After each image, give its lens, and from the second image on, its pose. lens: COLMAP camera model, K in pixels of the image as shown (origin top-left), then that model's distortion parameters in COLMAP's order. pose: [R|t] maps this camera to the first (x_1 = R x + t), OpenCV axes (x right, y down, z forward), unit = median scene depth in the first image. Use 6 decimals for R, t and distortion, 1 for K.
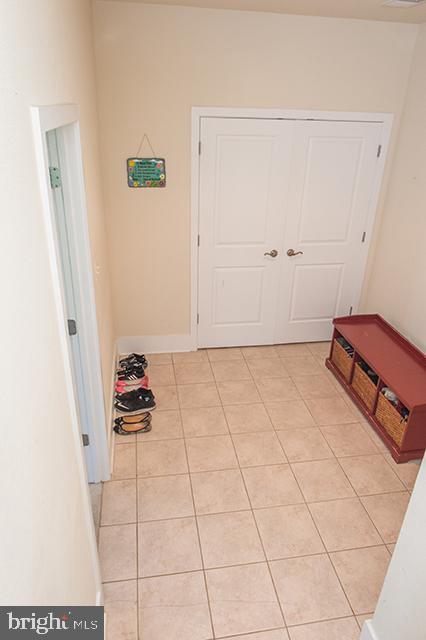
lens RADIAL K [[448.6, 0, 213.9], [0, 448.6, 317.6], [0, 0, 1]] dist [-0.002061, -0.009479]
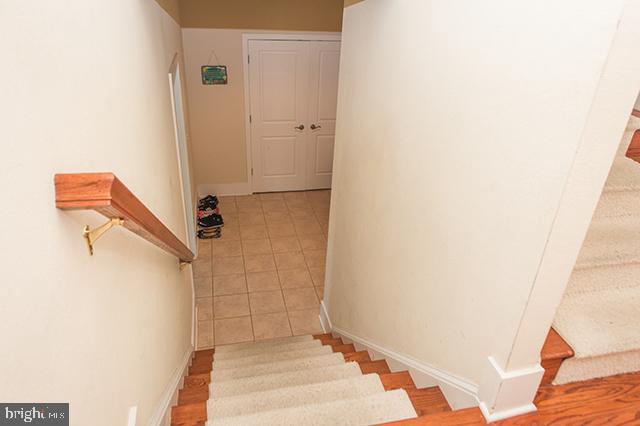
lens RADIAL K [[448.6, 0, 318.2], [0, 448.6, 217.6], [0, 0, 1]] dist [-0.002061, -0.009479]
pose [[0.998094, -0.013906, 0.060123, 0.108942], [0.010664, 0.998489, 0.053906, 0.090648], [-0.060782, -0.053162, 0.996734, -0.600085]]
